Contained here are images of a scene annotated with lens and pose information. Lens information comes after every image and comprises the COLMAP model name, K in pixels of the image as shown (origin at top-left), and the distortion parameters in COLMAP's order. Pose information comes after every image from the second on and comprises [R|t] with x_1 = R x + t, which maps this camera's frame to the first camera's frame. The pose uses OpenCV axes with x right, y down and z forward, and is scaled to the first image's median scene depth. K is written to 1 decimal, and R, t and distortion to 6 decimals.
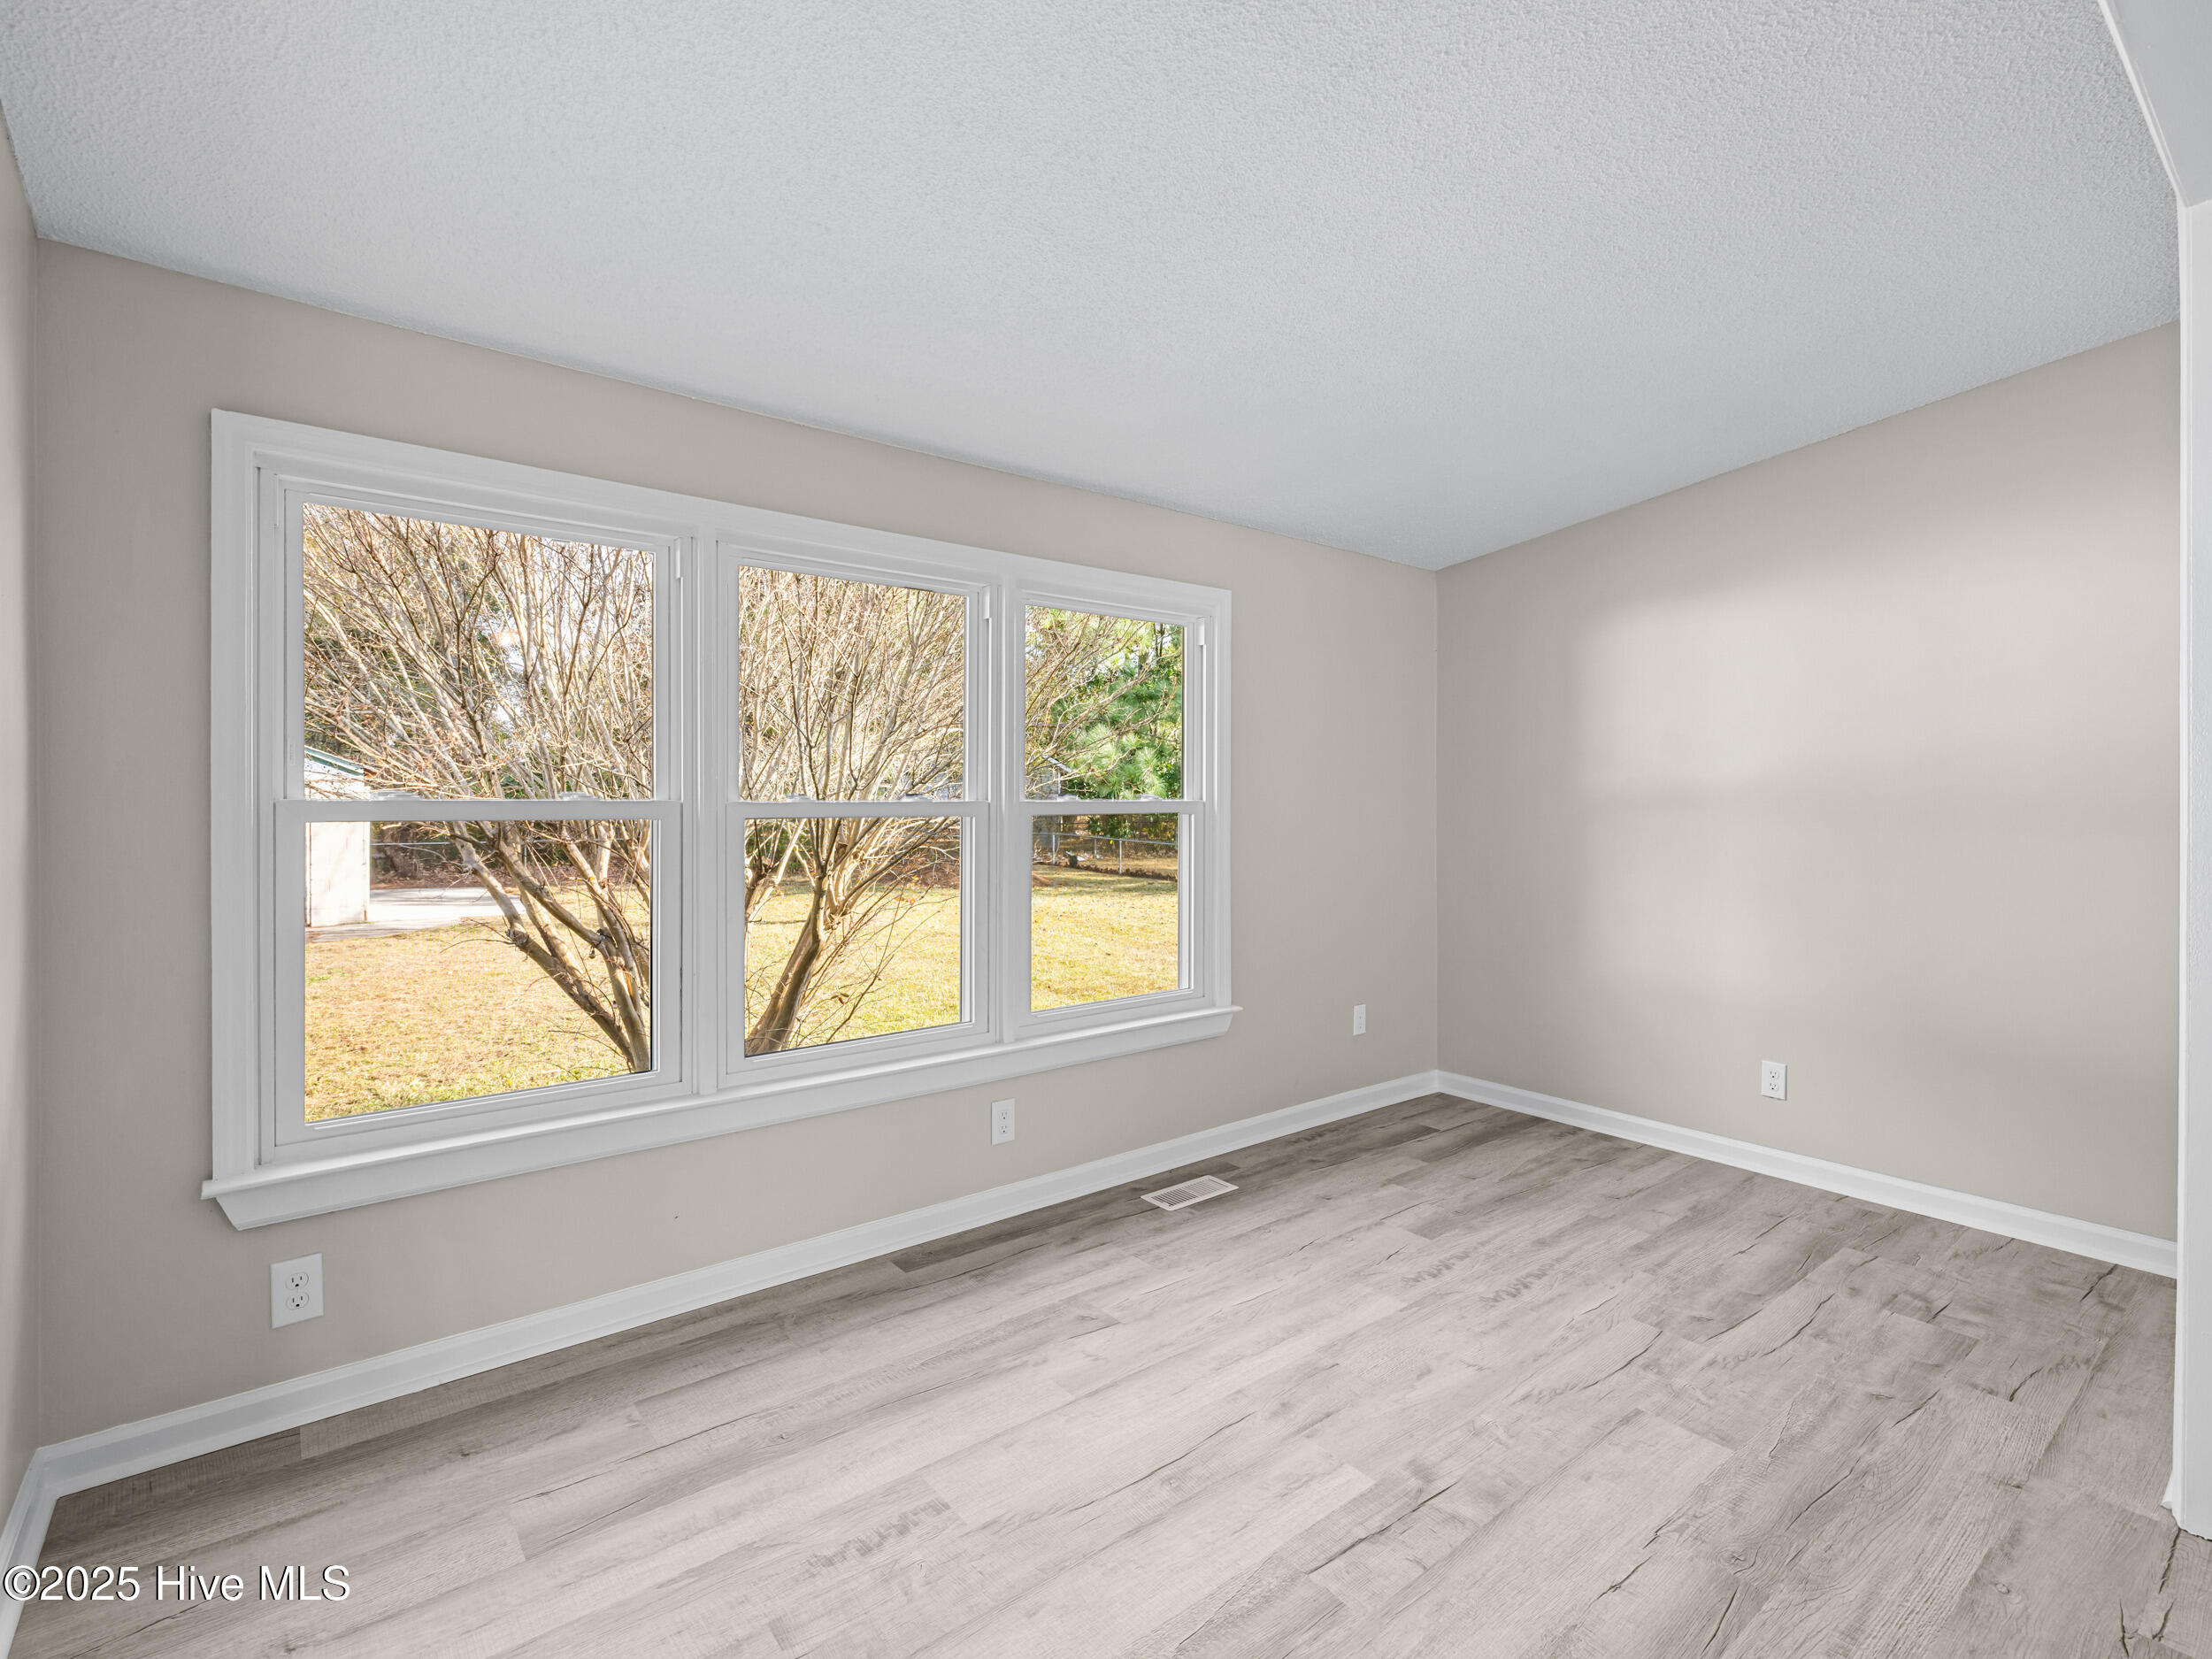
lens RADIAL K [[1045.1, 0, 1102.4], [0, 1045.1, 815.3], [0, 0, 1]] dist [0.000100, 0.001167]
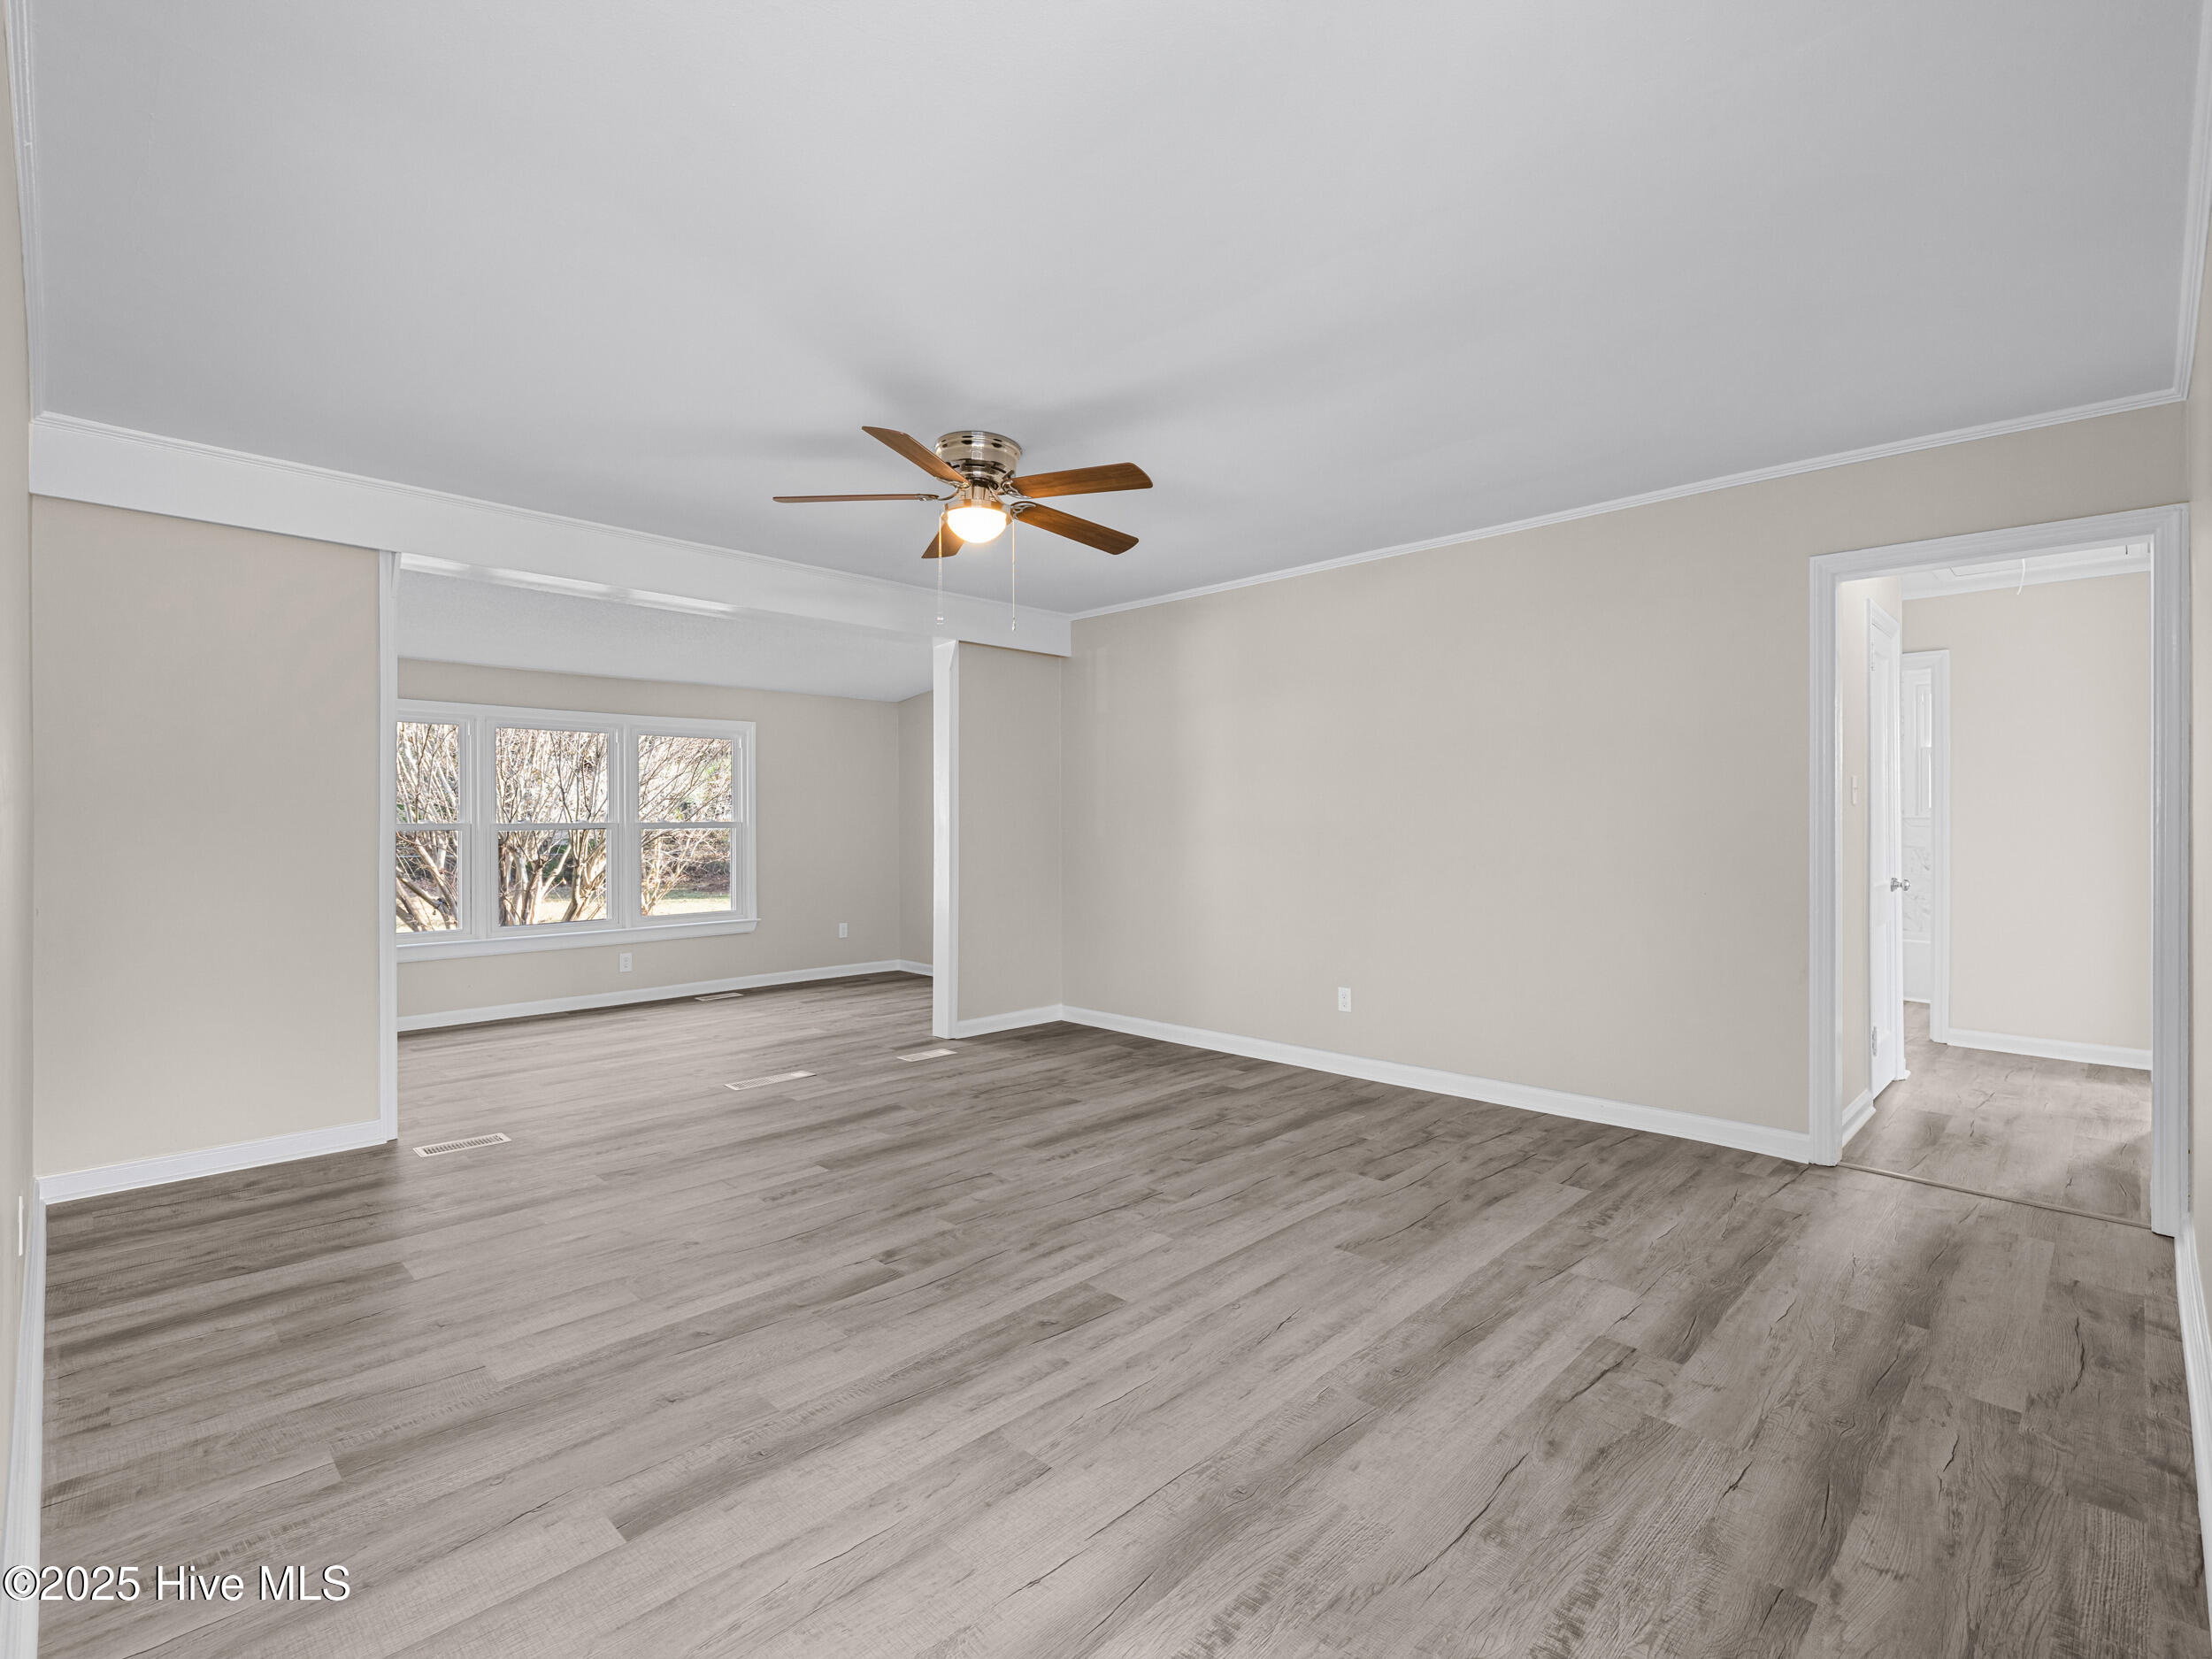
lens RADIAL K [[1045.1, 0, 1099.9], [0, 1045.1, 809.0], [0, 0, 1]] dist [0.000100, 0.001167]
pose [[0.993471, -0.000840, 0.114083, 0.387758], [0.003685, 0.999687, -0.024726, 0.010824], [-0.114026, 0.024985, 0.993164, -0.802980]]
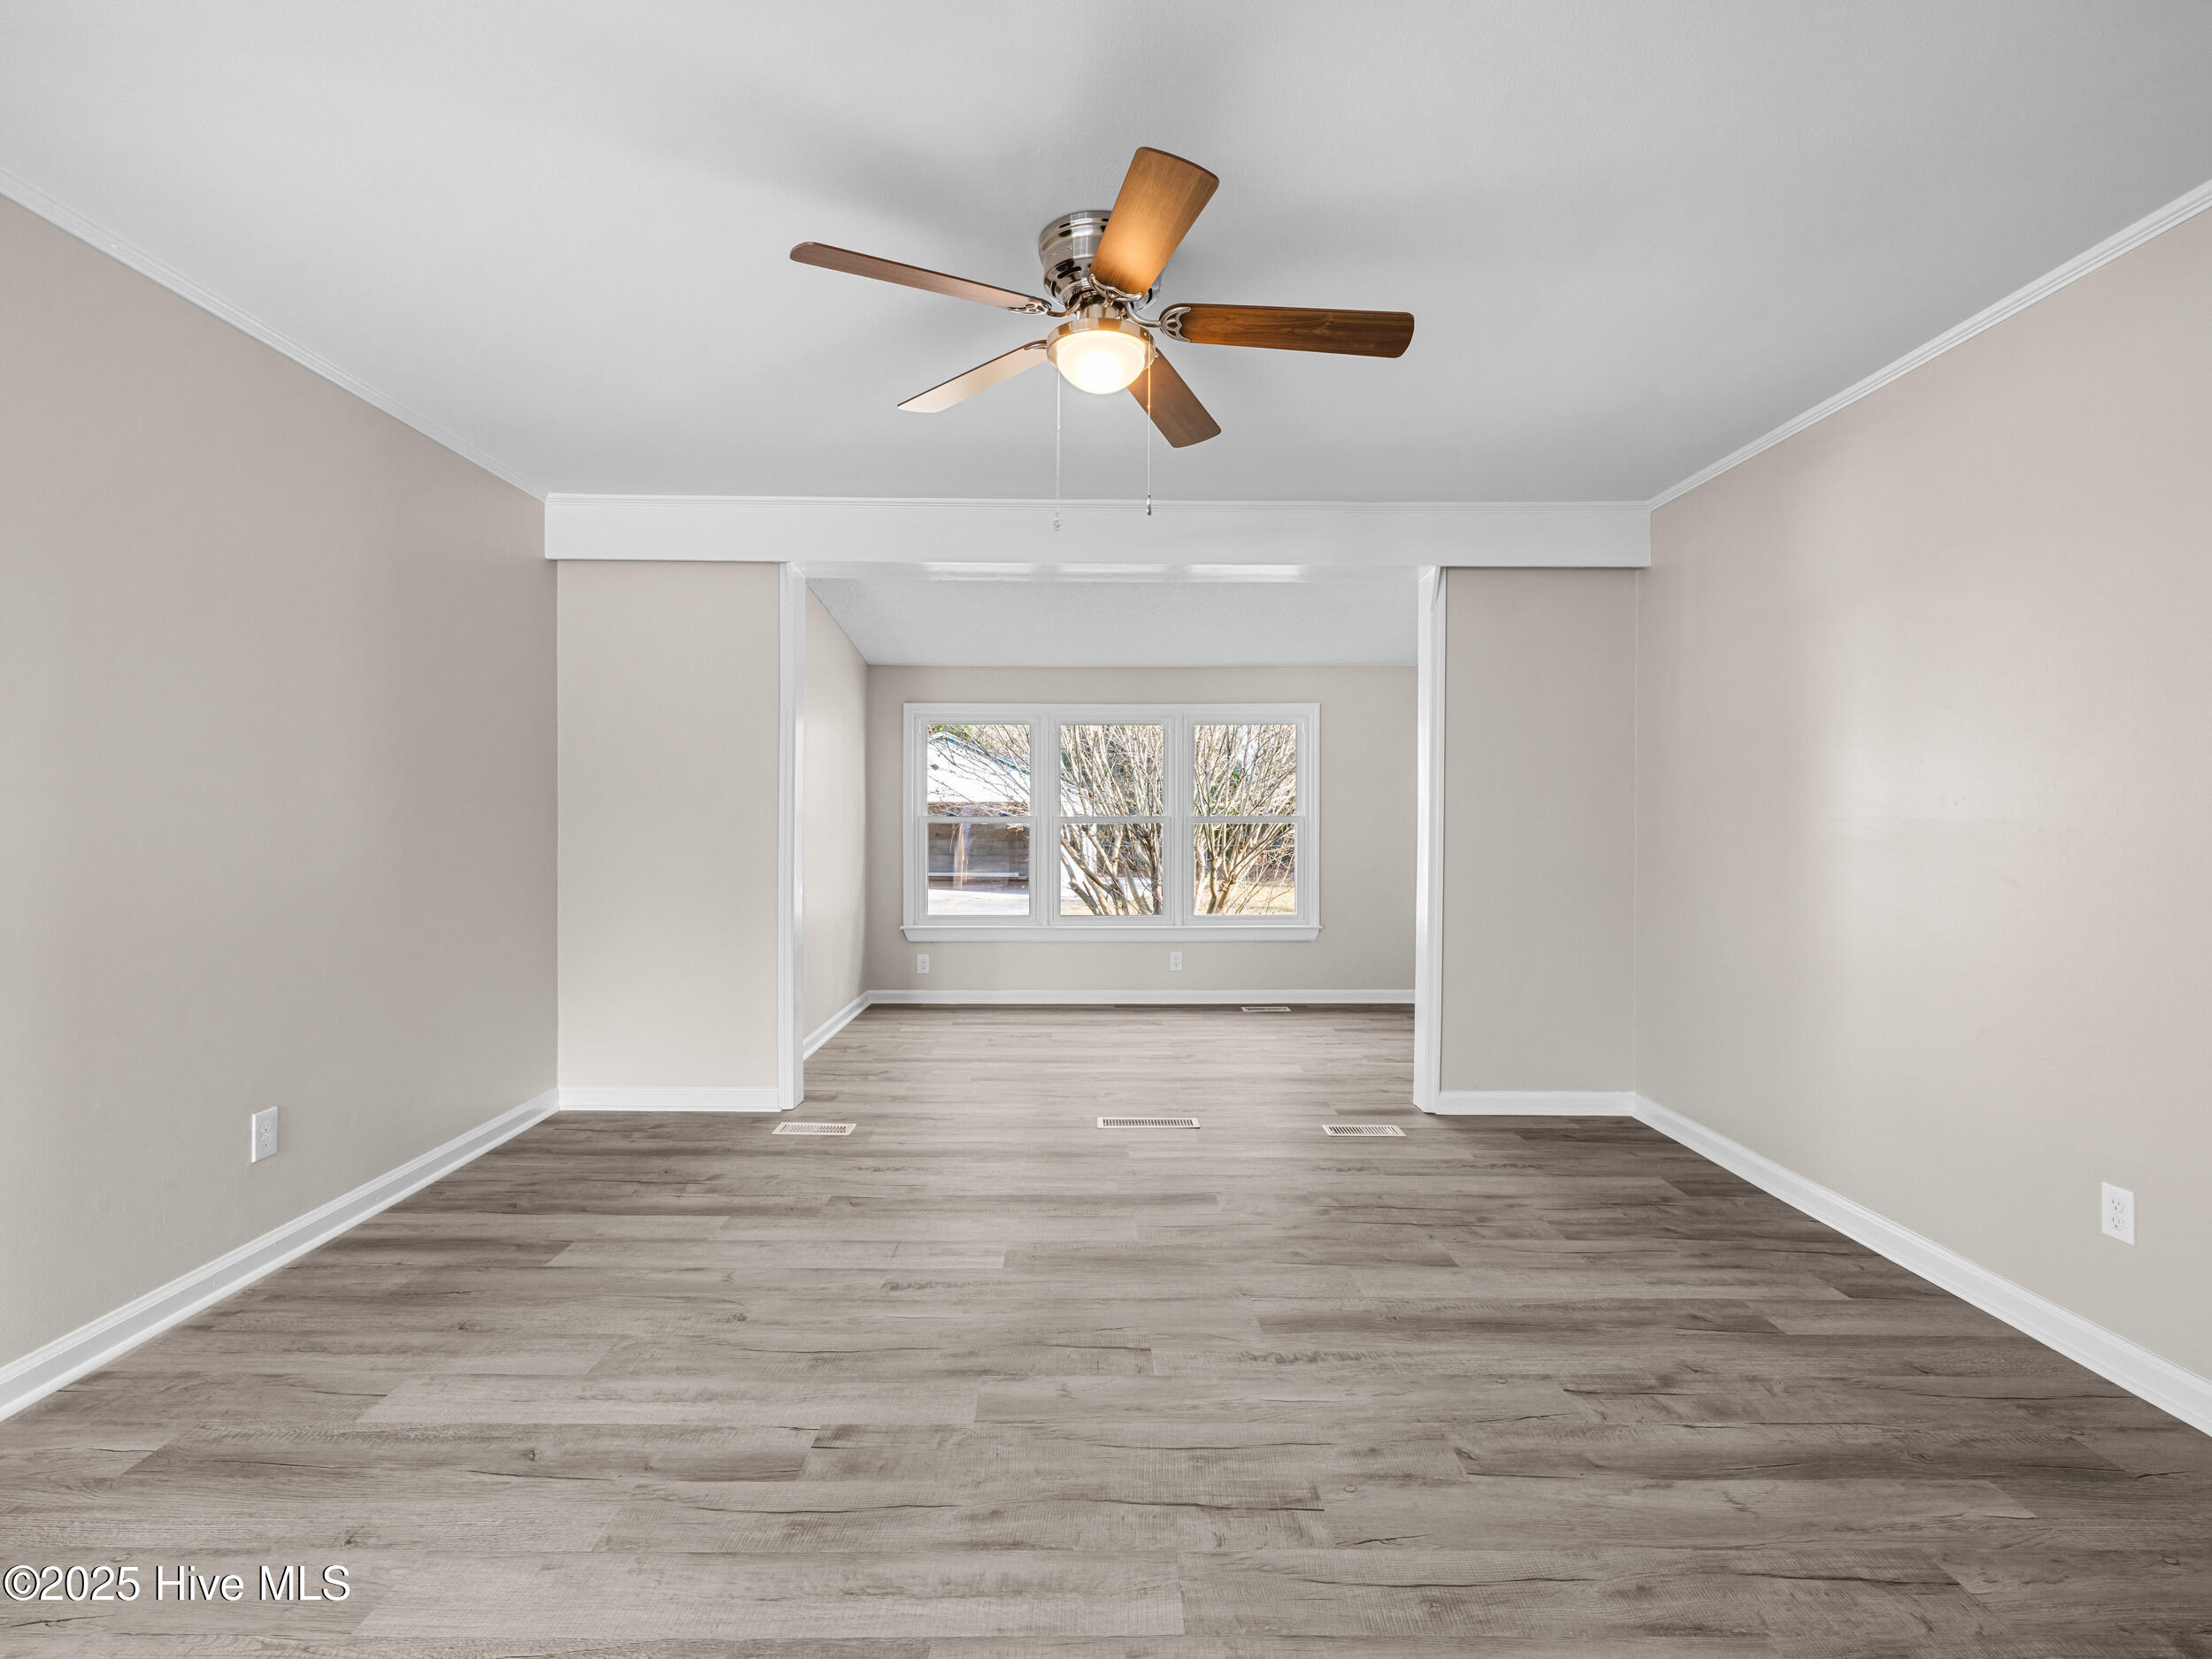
lens RADIAL K [[1045.1, 0, 1092.9], [0, 1045.1, 823.1], [0, 0, 1]] dist [0.000100, 0.001167]
pose [[0.784905, 0.007009, -0.619577, 0.649901], [-0.011790, 0.999924, -0.003625, 0.007190], [0.619504, 0.010150, 0.784928, -0.483770]]
